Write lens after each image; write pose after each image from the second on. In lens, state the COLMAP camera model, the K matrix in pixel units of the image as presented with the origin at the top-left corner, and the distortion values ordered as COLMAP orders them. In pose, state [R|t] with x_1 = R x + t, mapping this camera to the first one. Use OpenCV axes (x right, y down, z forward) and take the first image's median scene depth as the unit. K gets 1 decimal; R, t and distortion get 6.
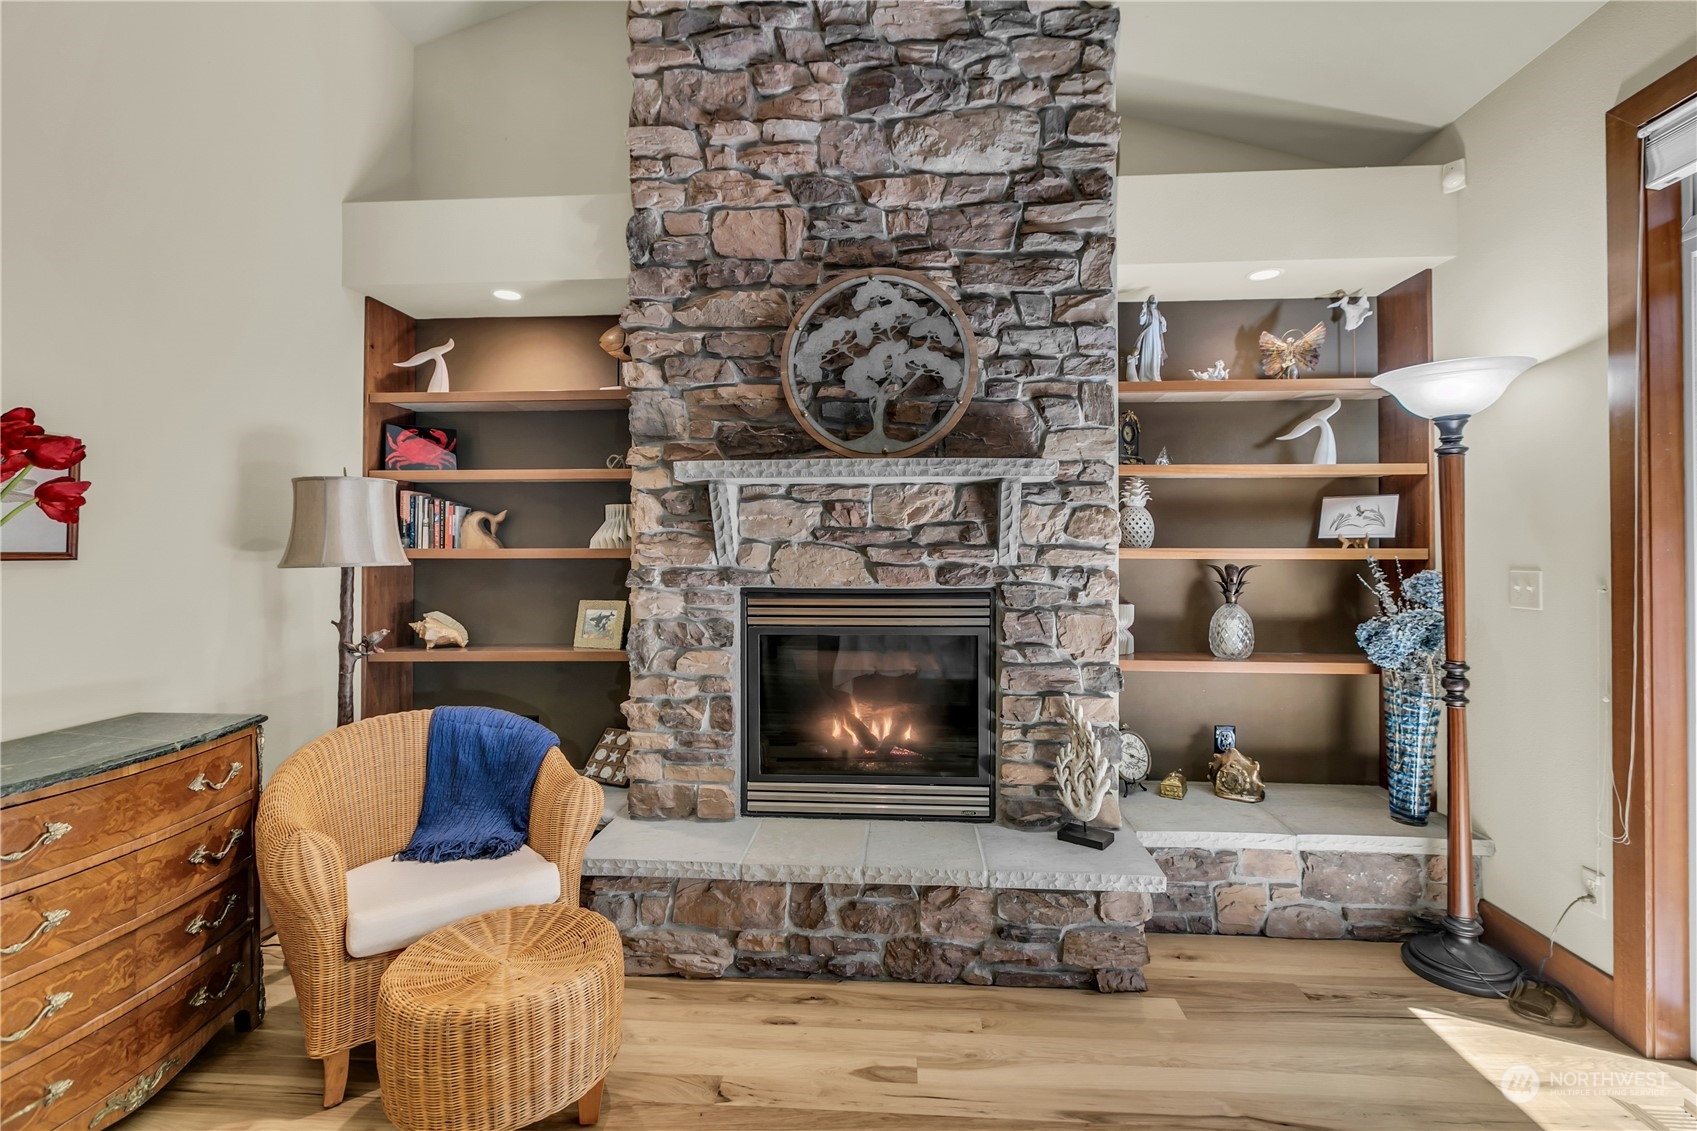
lens RADIAL K [[769.3, 0, 848.1], [0, 769.3, 549.3], [0, 0, 1]] dist [0.000854, -0.000119]
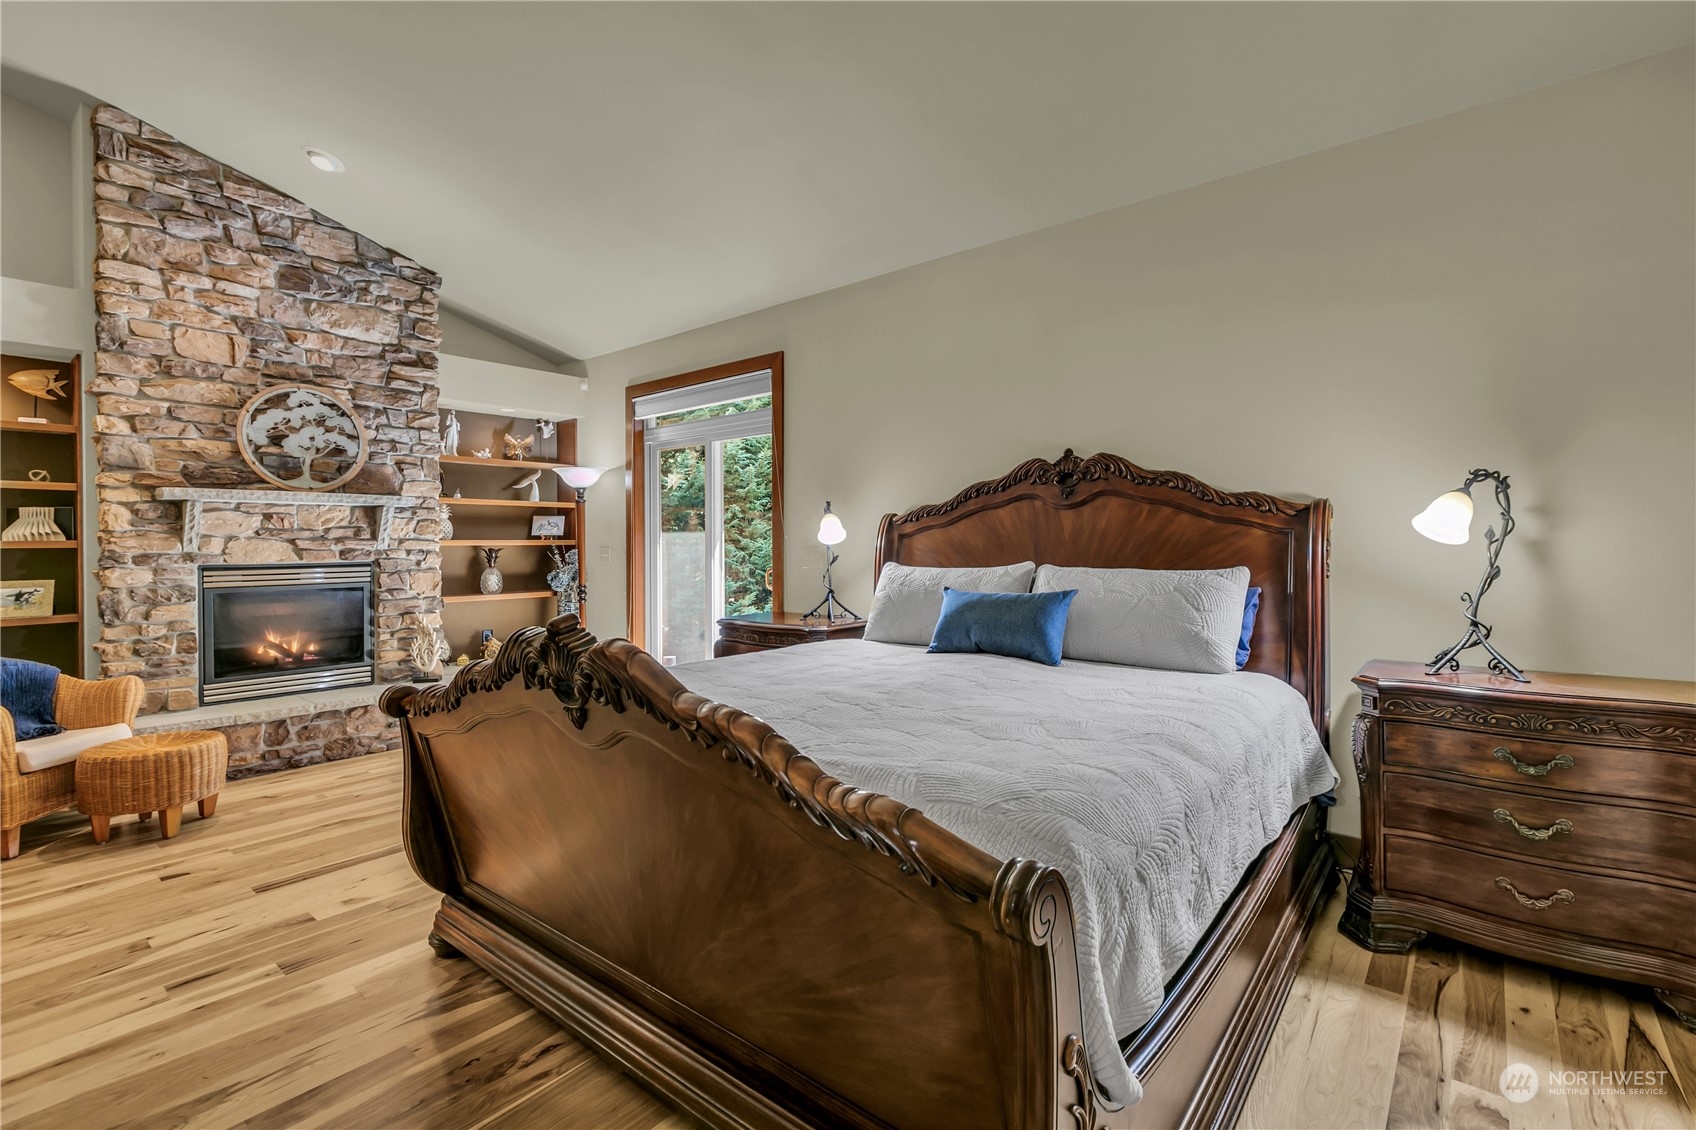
lens RADIAL K [[768.9, 0, 864.9], [0, 768.9, 538.5], [0, 0, 1]] dist [0.000854, -0.000119]
pose [[0.571620, 0.000578, 0.820518, -0.671679], [0.001217, 0.999998, -0.001552, -0.001510], [-0.820518, 0.001885, 0.571618, -1.076891]]
